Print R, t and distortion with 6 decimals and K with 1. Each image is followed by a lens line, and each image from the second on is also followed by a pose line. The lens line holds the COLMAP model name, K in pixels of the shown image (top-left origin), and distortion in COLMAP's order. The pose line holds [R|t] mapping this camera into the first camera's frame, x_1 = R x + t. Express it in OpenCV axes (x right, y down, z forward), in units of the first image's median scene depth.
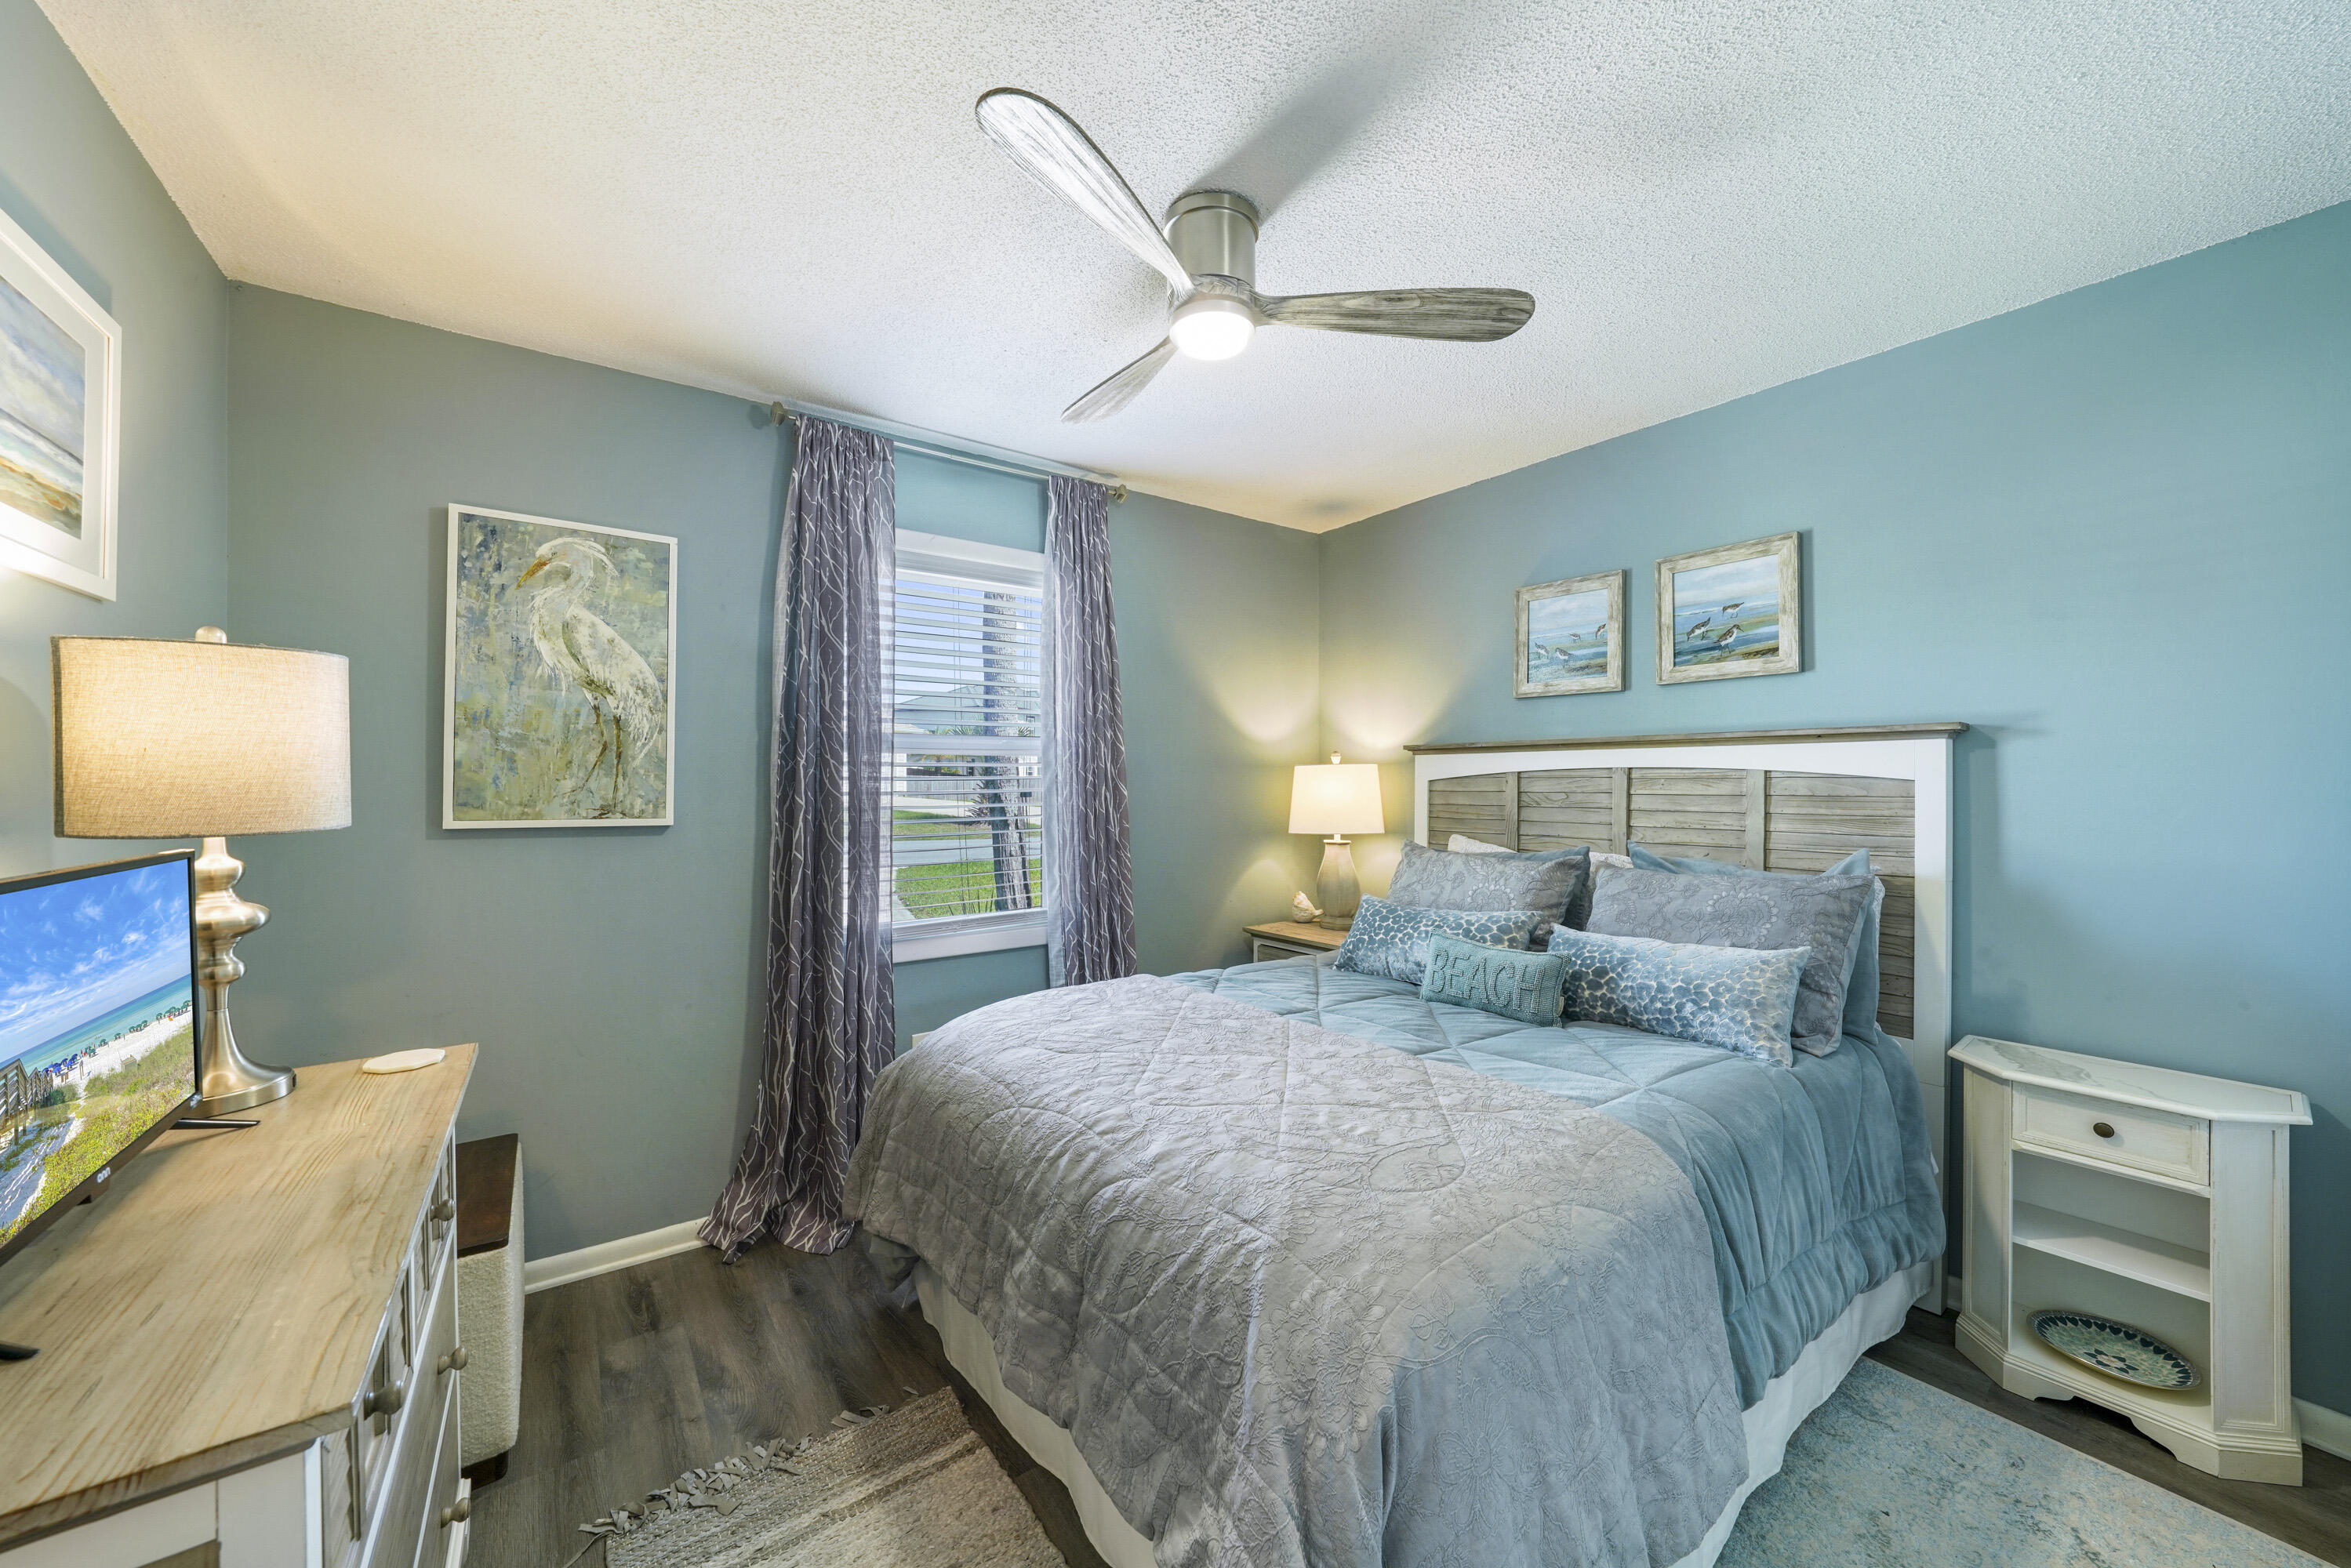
lens RADIAL K [[864.7, 0, 1180.2], [0, 864.7, 781.6], [0, 0, 1]] dist [-0.025985, 0.006323]
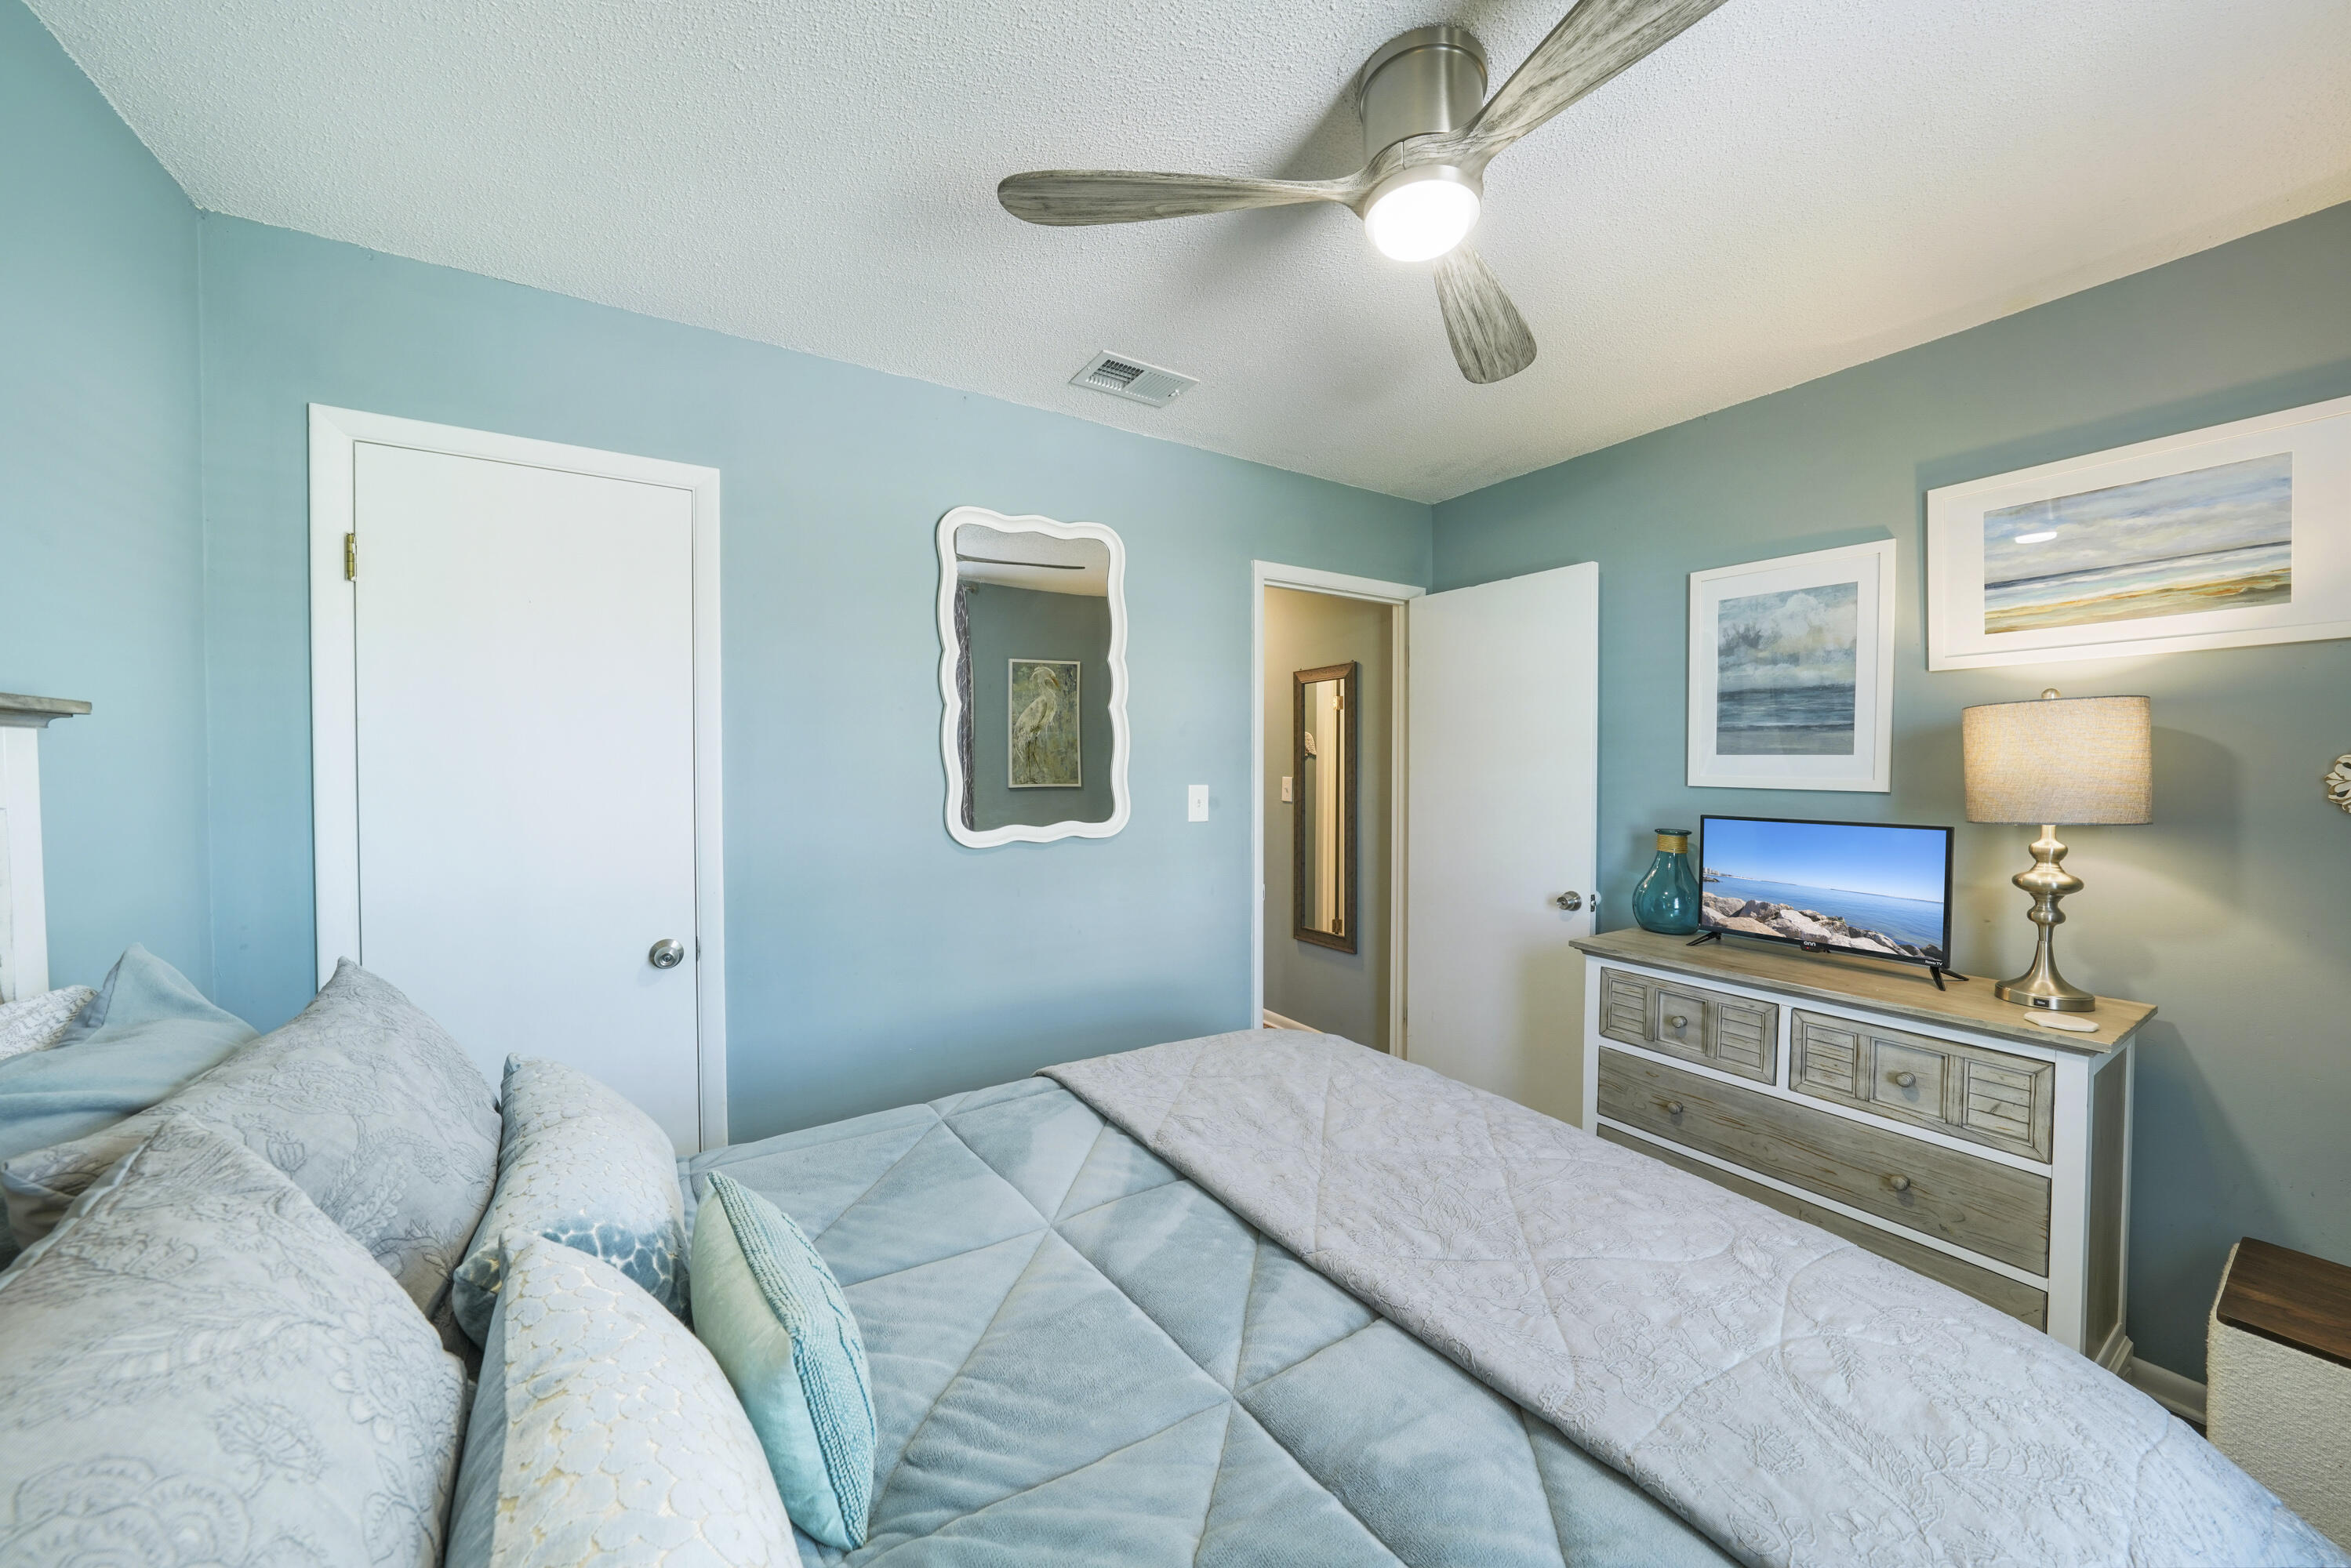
lens RADIAL K [[808.4, 0, 1182.9], [0, 808.4, 777.6], [0, 0, 1]] dist [-0.022433, 0.002241]
pose [[-0.998090, 0.000766, 0.061769, 0.157933], [0.001533, 0.999922, 0.012370, -0.022616], [-0.061755, 0.012441, -0.998014, 1.330701]]
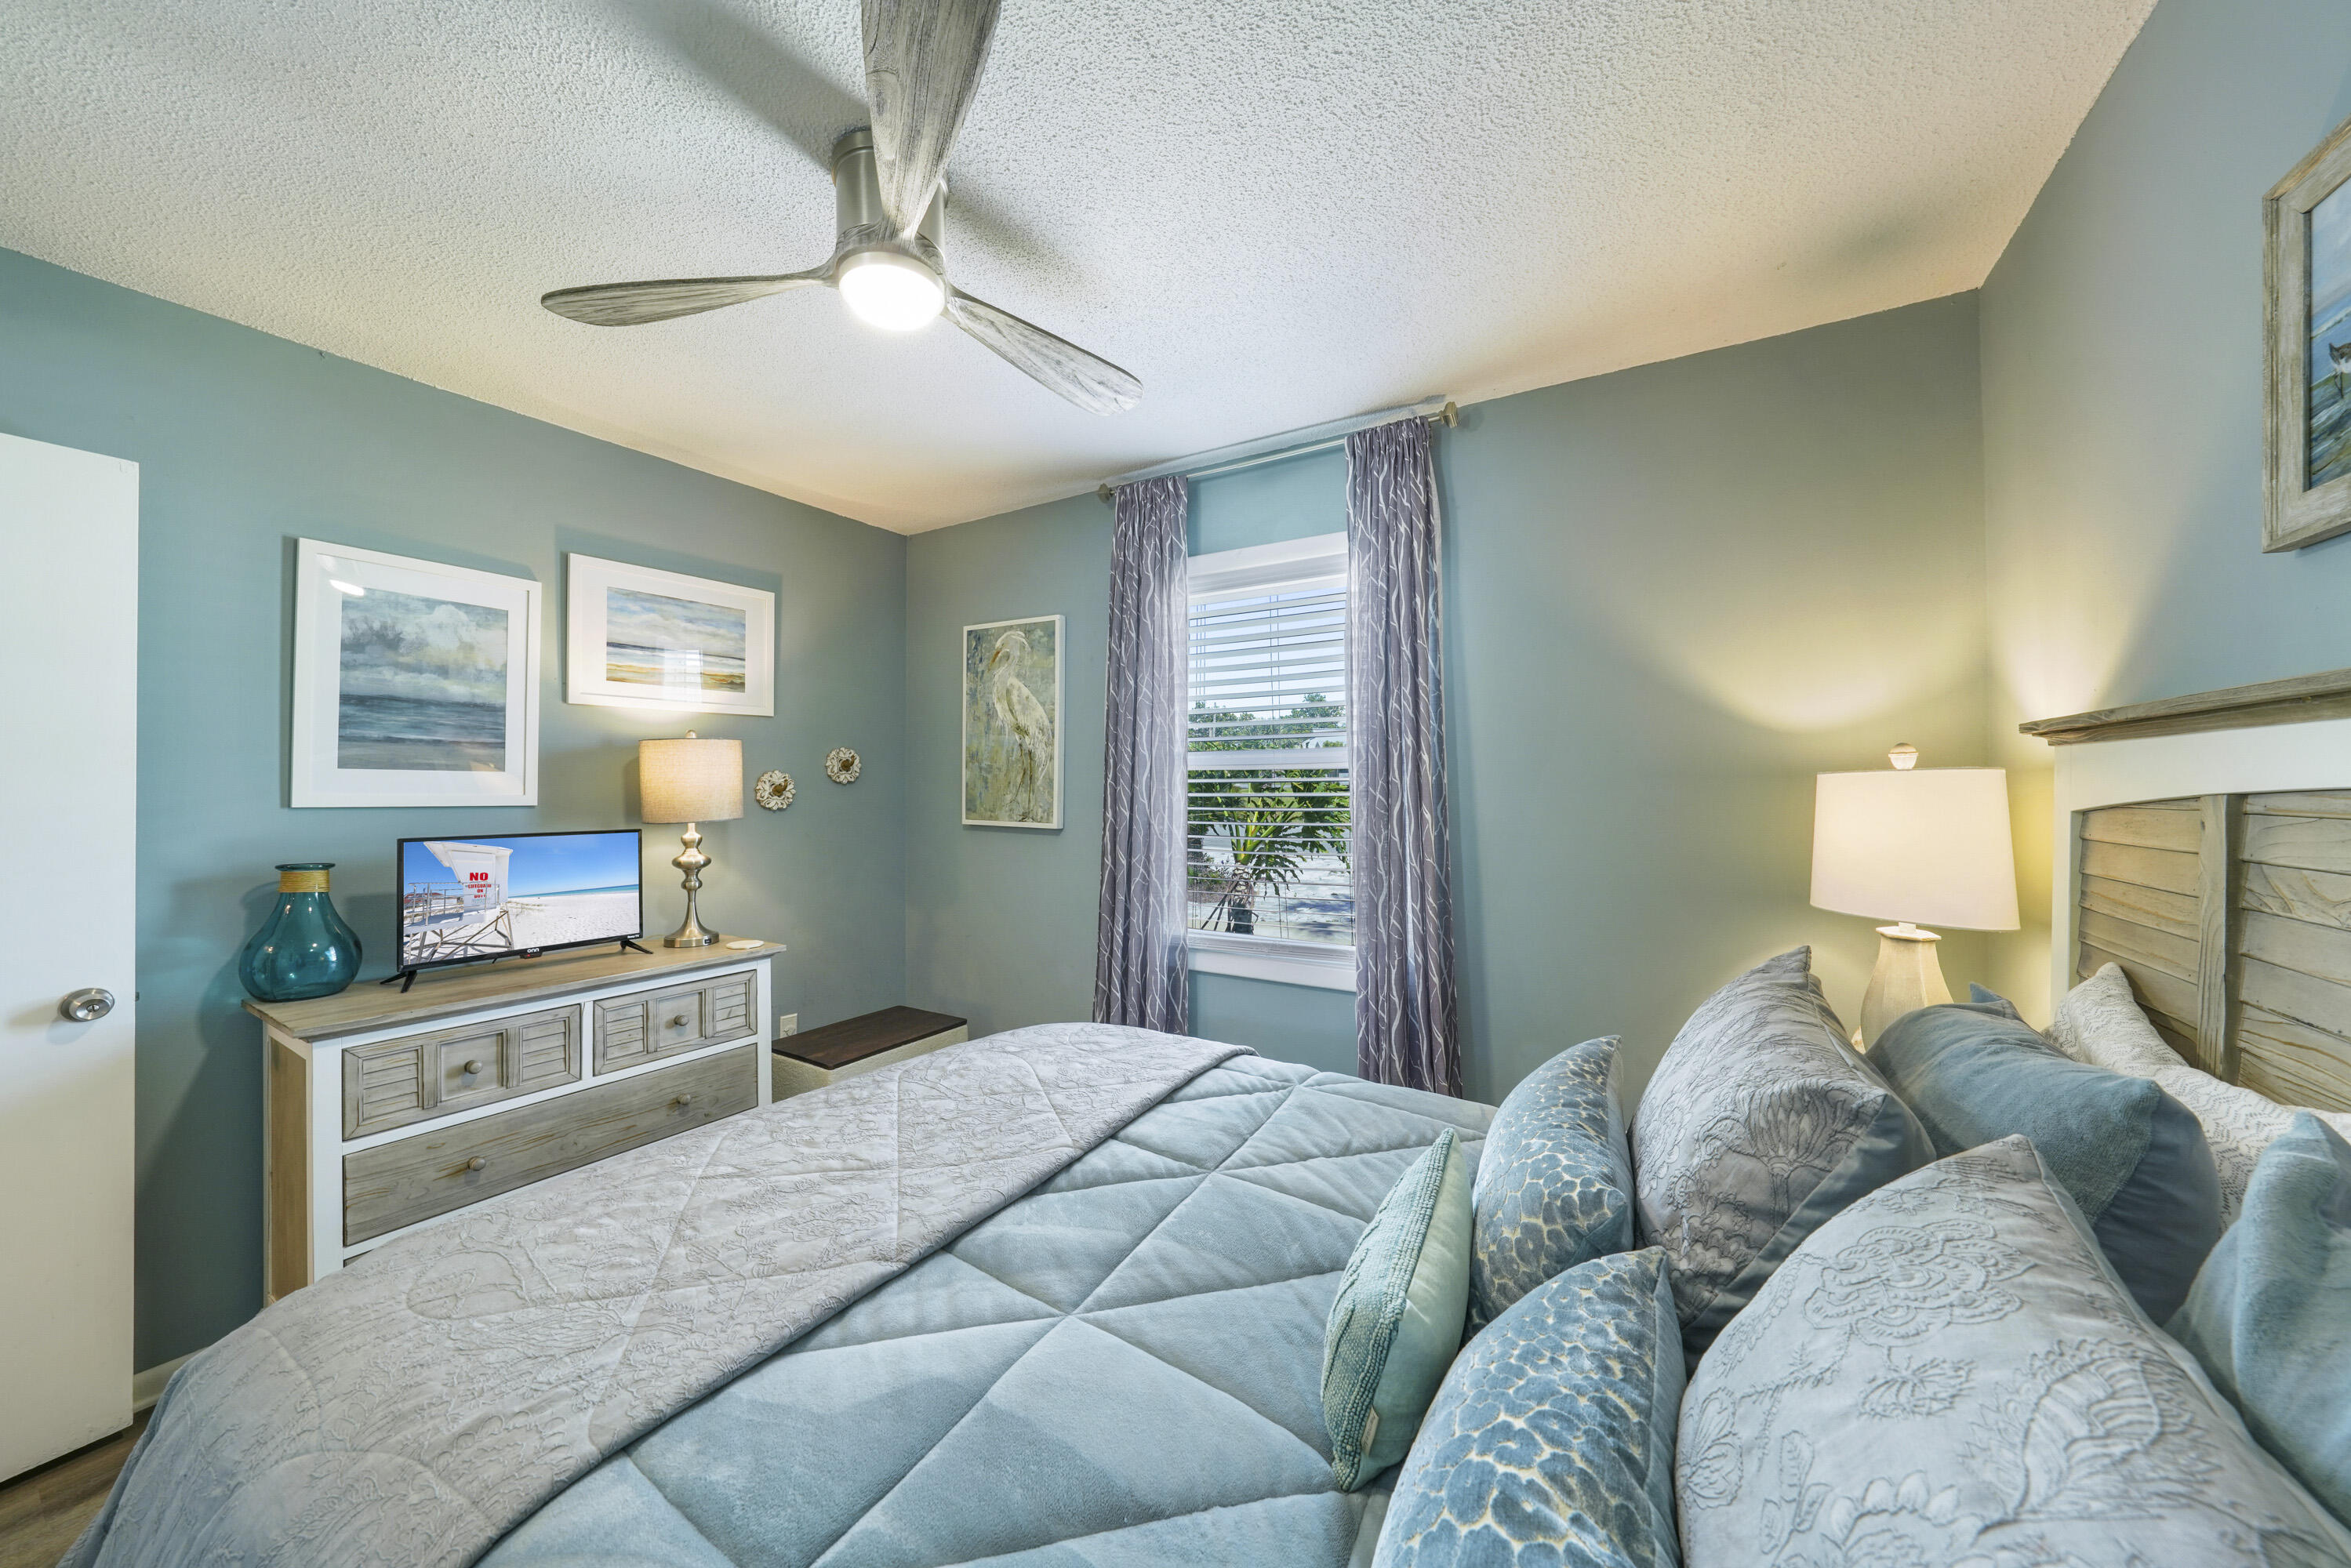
lens RADIAL K [[807.7, 0, 1182.9], [0, 807.7, 781.9], [0, 0, 1]] dist [-0.026800, 0.003086]
pose [[0.374057, -0.001709, -0.927404, 0.685631], [0.000954, 0.999998, -0.001458, -0.021792], [0.927405, -0.000339, 0.374058, 0.743194]]
